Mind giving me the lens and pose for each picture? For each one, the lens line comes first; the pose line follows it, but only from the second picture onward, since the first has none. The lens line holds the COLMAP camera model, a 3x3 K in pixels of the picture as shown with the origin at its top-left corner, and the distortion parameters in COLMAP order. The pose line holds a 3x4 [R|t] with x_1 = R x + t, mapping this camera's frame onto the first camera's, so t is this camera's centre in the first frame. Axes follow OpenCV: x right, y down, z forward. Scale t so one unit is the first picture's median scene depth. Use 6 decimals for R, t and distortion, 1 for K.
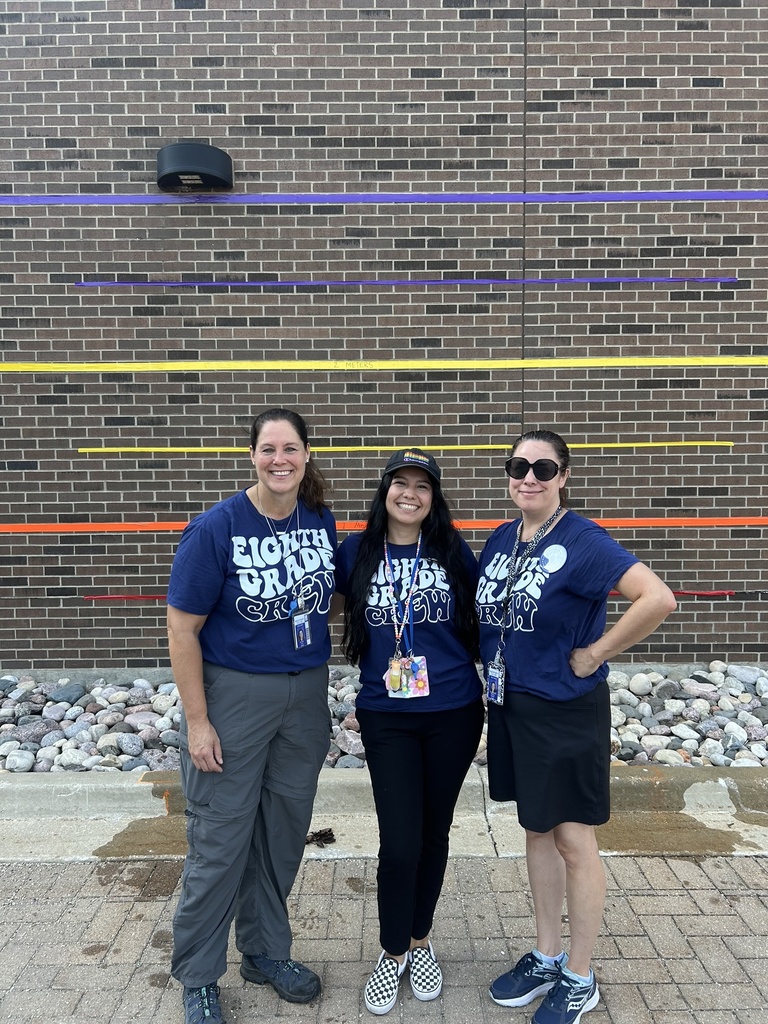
lens RADIAL K [[786.1, 0, 392.0], [0, 786.1, 522.7], [0, 0, 1]] dist [0.051505, -0.062422]
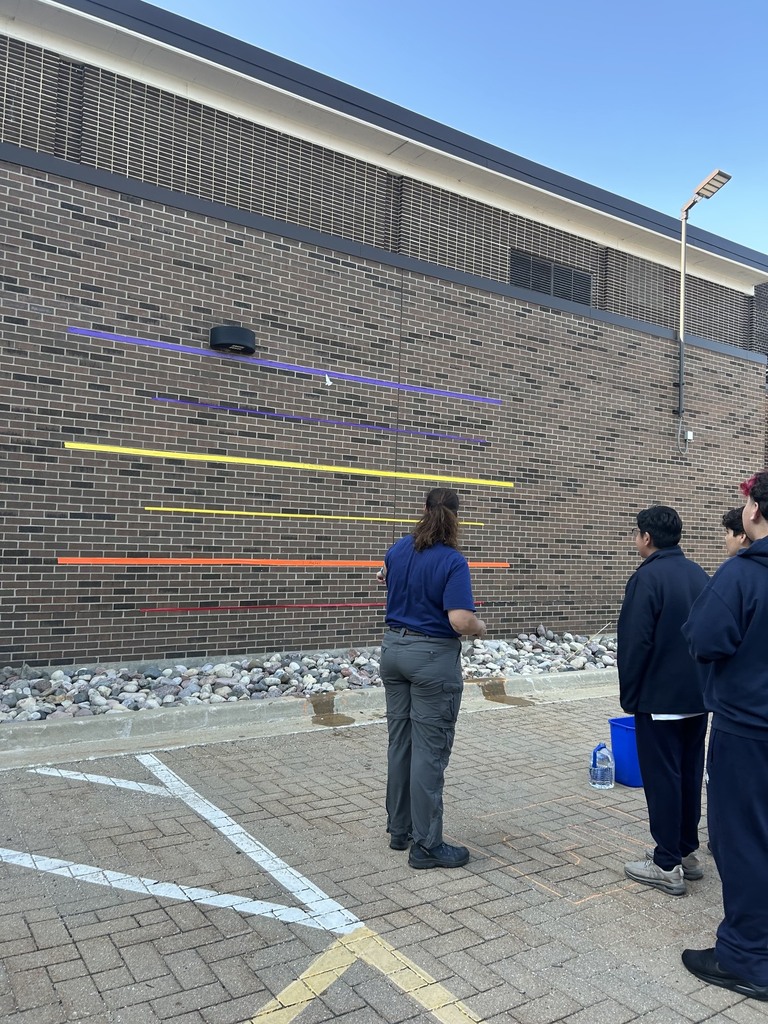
lens RADIAL K [[786.1, 0, 388.3], [0, 786.1, 517.3], [0, 0, 1]] dist [0.051505, -0.062422]
pose [[0.827147, 0.050452, 0.559716, -0.854628], [0.000225, 0.995932, -0.090103, 0.057826], [-0.561985, 0.074655, 0.823771, -0.464483]]
